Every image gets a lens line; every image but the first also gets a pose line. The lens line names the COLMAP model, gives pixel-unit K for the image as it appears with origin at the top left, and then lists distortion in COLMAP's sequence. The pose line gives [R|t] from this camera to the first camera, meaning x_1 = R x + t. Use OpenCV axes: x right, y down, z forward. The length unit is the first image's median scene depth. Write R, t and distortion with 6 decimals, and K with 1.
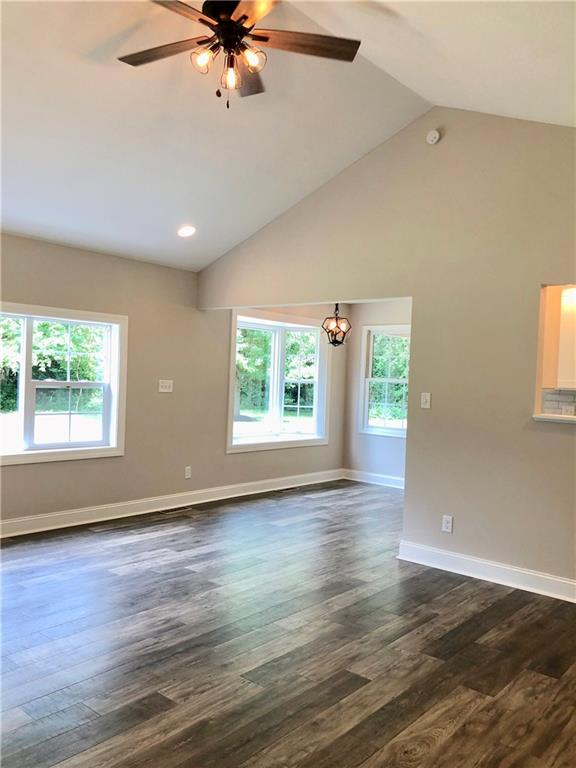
lens RADIAL K [[625.1, 0, 292.4], [0, 625.1, 383.9], [0, 0, 1]] dist [0.011922, -0.004264]
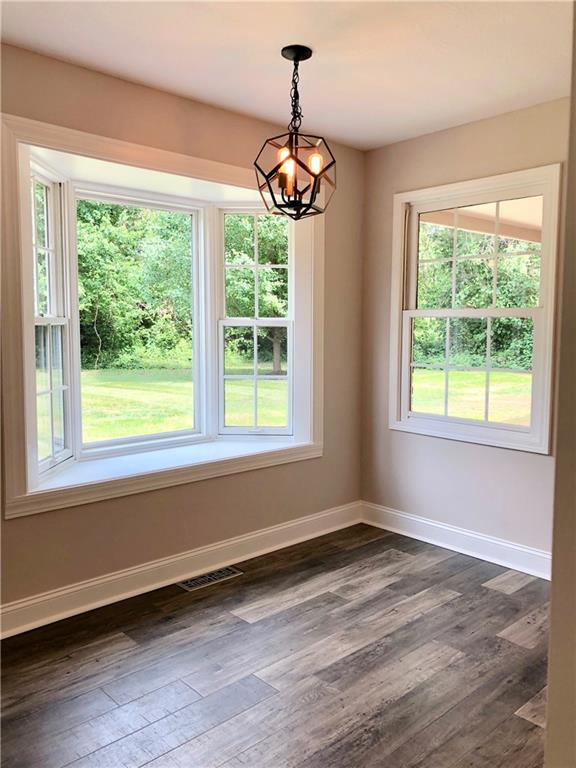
lens RADIAL K [[625.1, 0, 292.4], [0, 625.1, 383.9], [0, 0, 1]] dist [0.011922, -0.004264]
pose [[0.991910, -0.021852, -0.125050, 0.092562], [0.032168, 0.996188, 0.081082, 0.004218], [0.122801, -0.084448, 0.988832, 0.530465]]
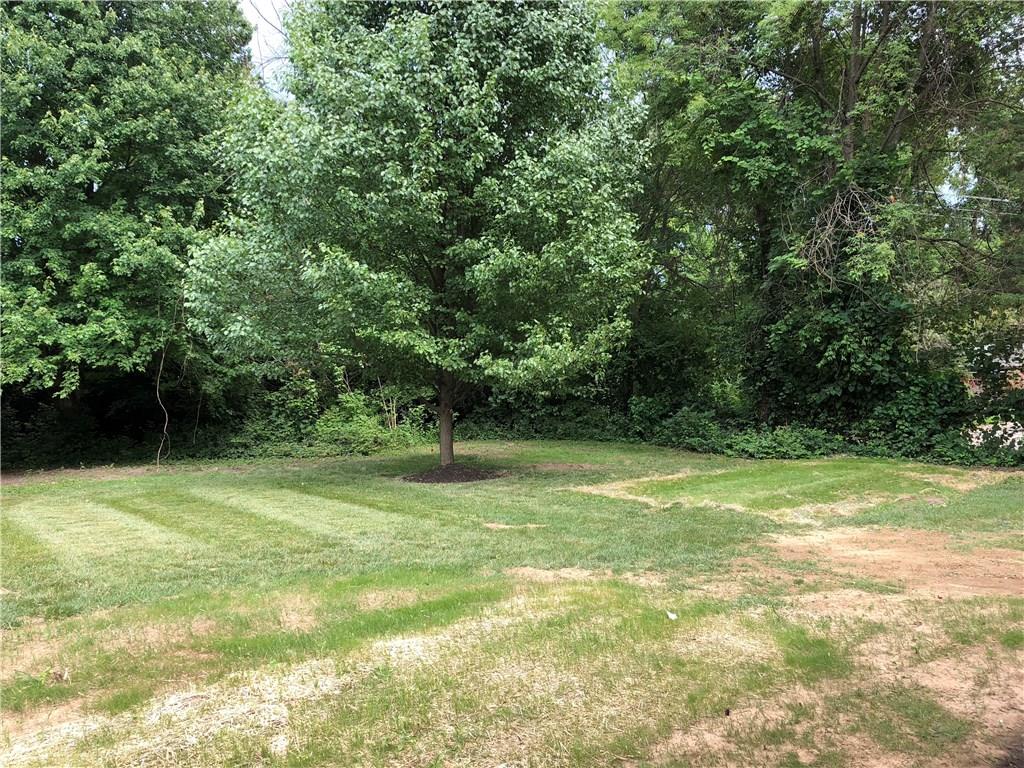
lens RADIAL K [[833.5, 0, 509.0], [0, 833.5, 380.2], [0, 0, 1]] dist [0.011922, -0.004264]
pose [[0.980061, -0.047302, -0.192983, 0.238249], [0.045651, 0.998873, -0.012995, -0.008574], [0.193380, 0.003926, 0.981116, 1.259490]]
